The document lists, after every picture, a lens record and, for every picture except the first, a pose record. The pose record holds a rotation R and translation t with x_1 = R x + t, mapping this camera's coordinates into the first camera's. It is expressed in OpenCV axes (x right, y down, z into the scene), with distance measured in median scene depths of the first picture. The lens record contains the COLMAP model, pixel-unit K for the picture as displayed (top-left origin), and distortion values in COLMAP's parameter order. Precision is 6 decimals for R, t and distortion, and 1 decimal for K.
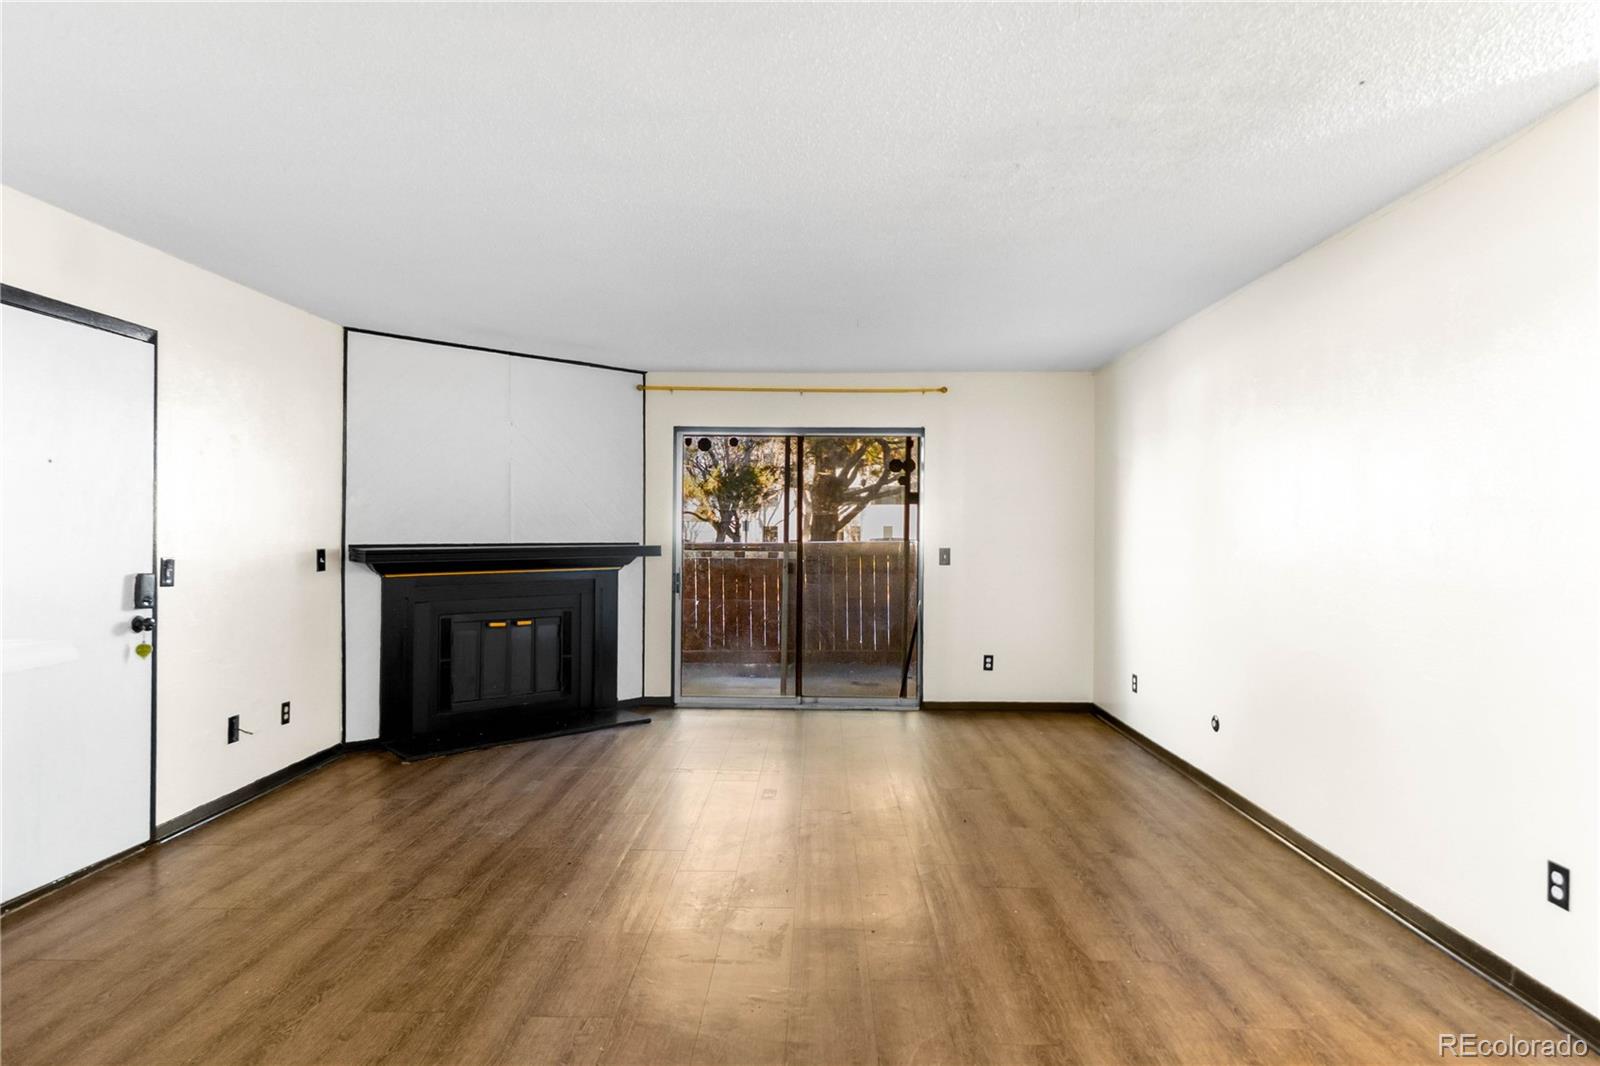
lens RADIAL K [[890.9, 0, 800.0], [0, 890.9, 533.0], [0, 0, 1]] dist [0.002605, 0.000505]
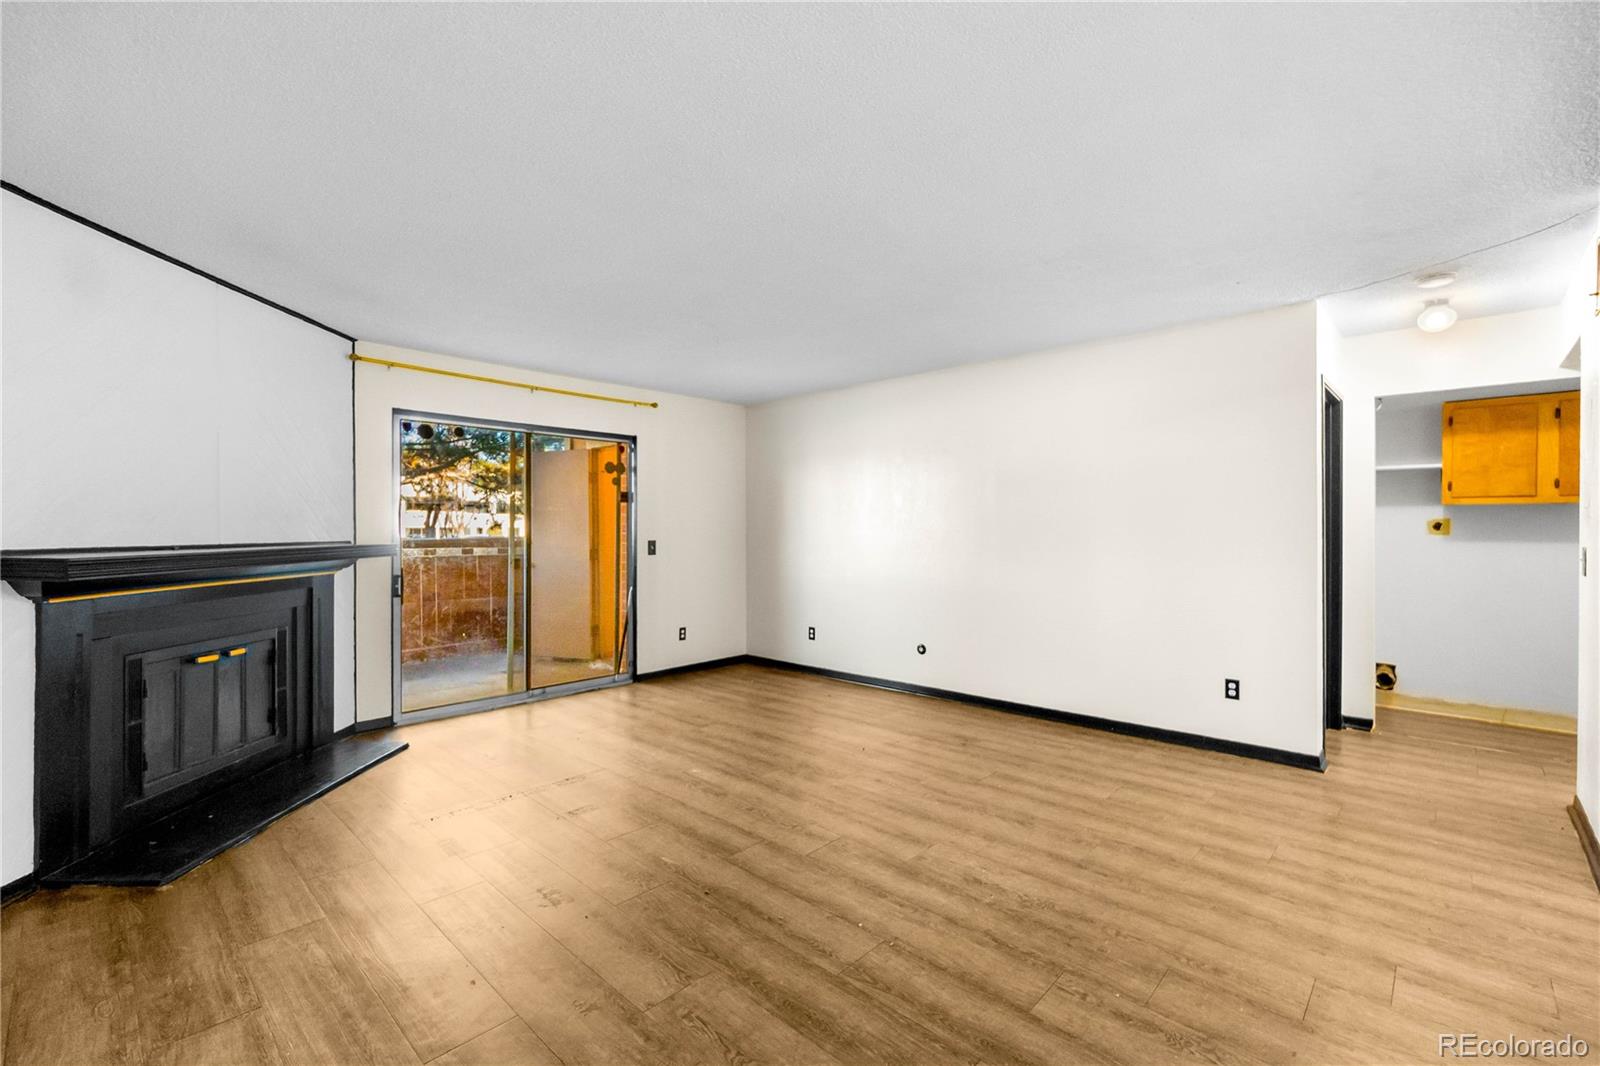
lens RADIAL K [[685.7, 0, 806.0], [0, 685.7, 528.1], [0, 0, 1]] dist [-0.002503, 0.000003]
pose [[0.668280, -0.005385, 0.743891, -0.381760], [0.008949, 0.999960, -0.000800, 0.003392], [-0.743856, 0.007192, 0.668301, 0.252829]]
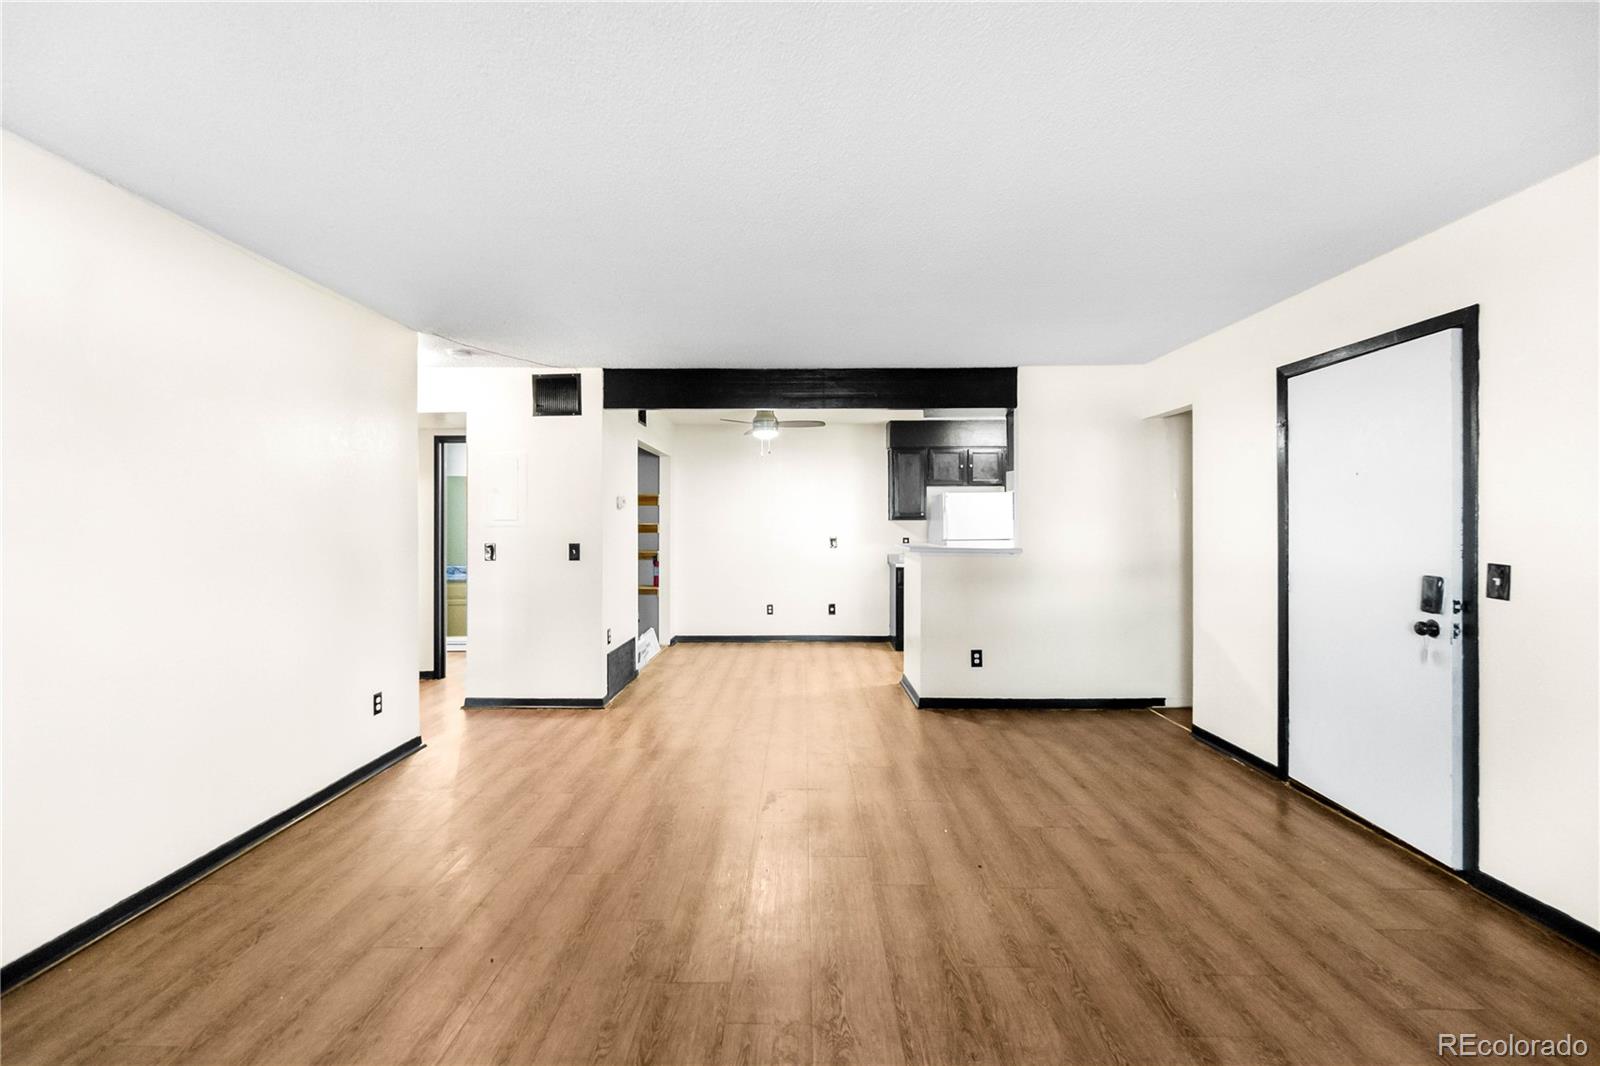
lens RADIAL K [[711.0, 0, 792.8], [0, 711.0, 524.3], [0, 0, 1]] dist [0.000685, -0.000201]
pose [[-0.999916, -0.005866, -0.011564, -0.022483], [-0.005953, 0.999954, 0.007468, -0.006505], [0.011519, 0.007536, -0.999905, 0.969115]]
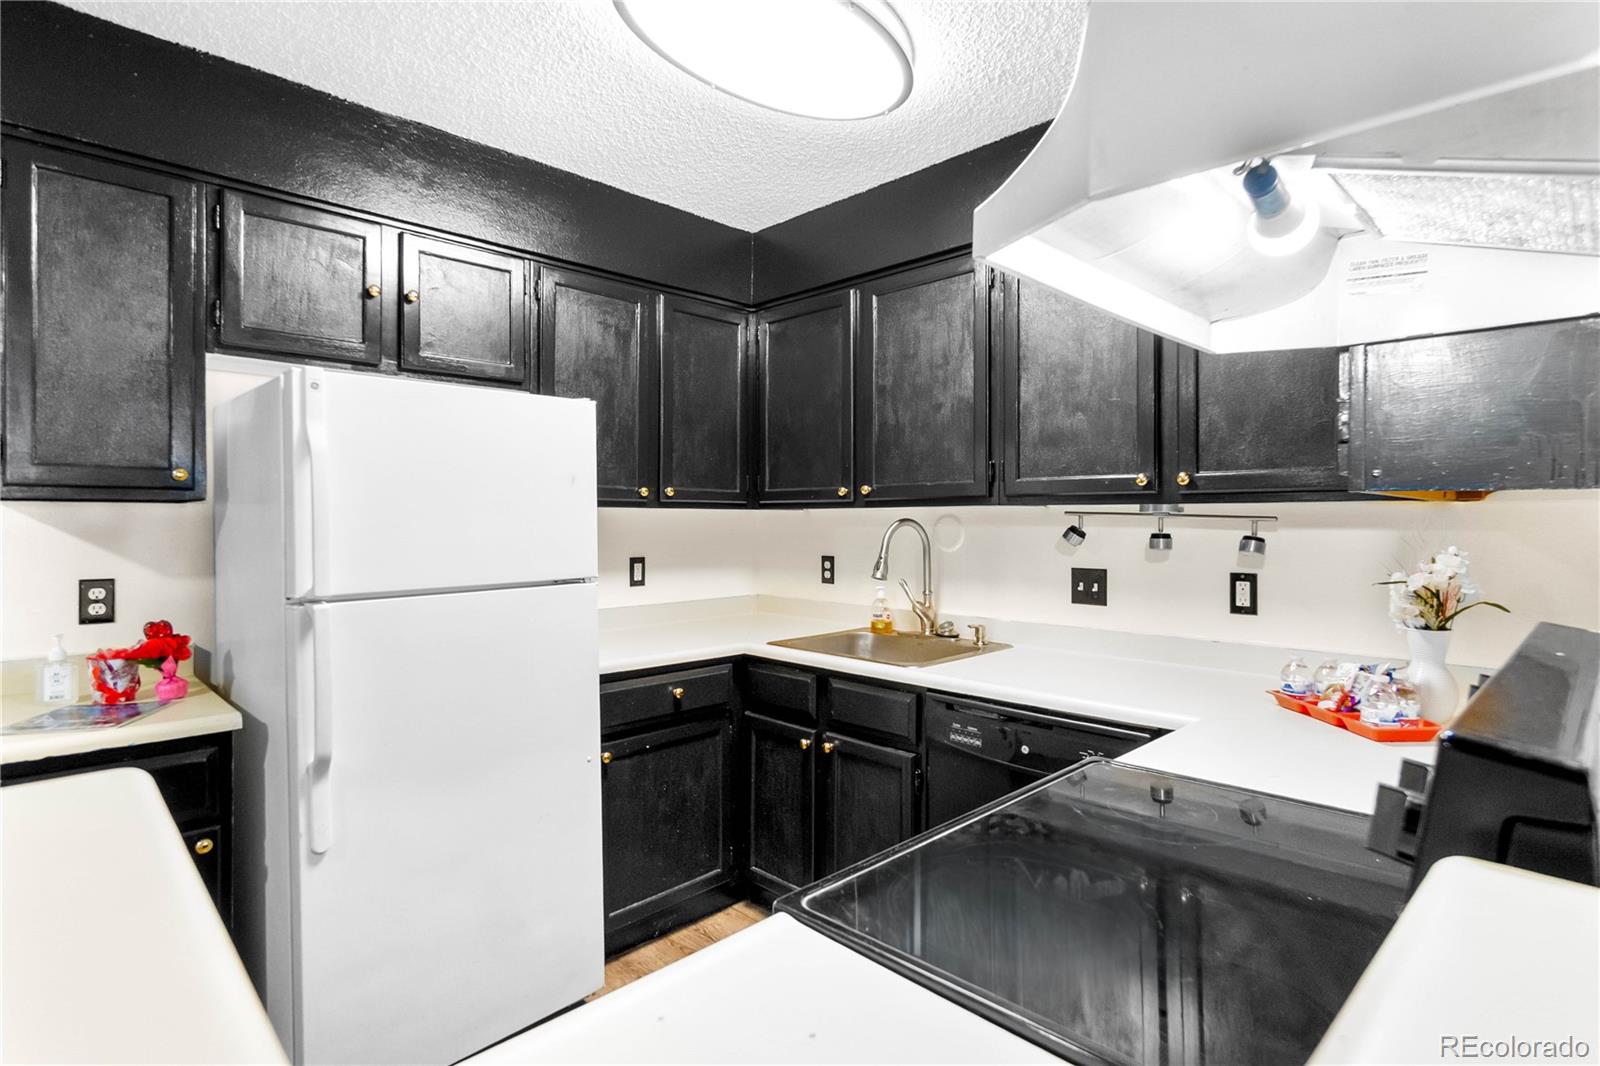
lens RADIAL K [[816.7, 0, 800.3], [0, 816.7, 519.2], [0, 0, 1]] dist [-0.000775, 0.000010]
pose [[-0.696852, -0.006733, -0.717184, -0.193665], [-0.011821, 0.999928, 0.002099, -0.003365], [0.717118, 0.009940, -0.696881, 0.165098]]
